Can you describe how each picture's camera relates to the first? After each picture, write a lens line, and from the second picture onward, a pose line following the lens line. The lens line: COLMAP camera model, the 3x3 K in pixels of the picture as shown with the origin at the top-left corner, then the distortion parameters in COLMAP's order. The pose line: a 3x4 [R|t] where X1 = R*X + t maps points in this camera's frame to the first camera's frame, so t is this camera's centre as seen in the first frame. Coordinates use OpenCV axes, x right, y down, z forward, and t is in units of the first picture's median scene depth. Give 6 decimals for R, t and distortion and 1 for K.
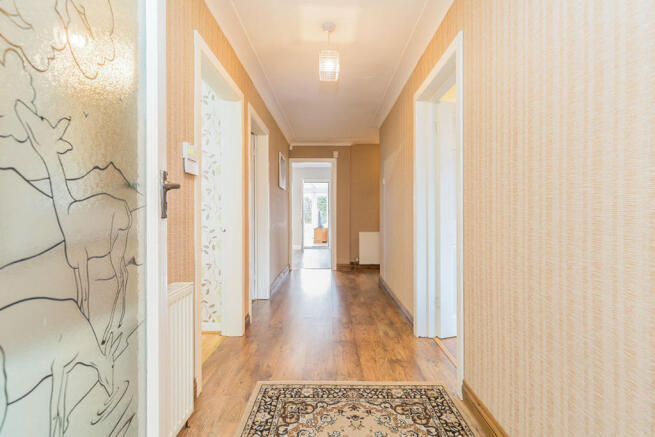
lens RADIAL K [[303.5, 0, 325.4], [0, 303.5, 210.7], [0, 0, 1]] dist [0.016546, -0.000067]
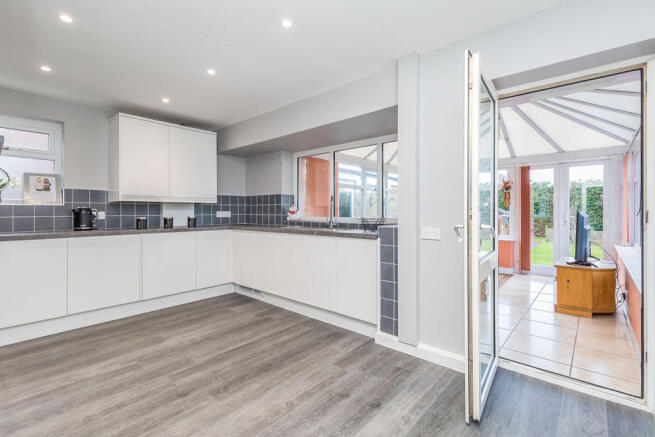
lens RADIAL K [[303.5, 0, 325.4], [0, 303.5, 210.7], [0, 0, 1]] dist [0.016546, -0.000067]
pose [[0.762362, 0.002540, -0.647146, -0.012264], [-0.002594, 0.999996, 0.000870, -0.003422], [0.647146, 0.001015, 0.762366, 0.495714]]
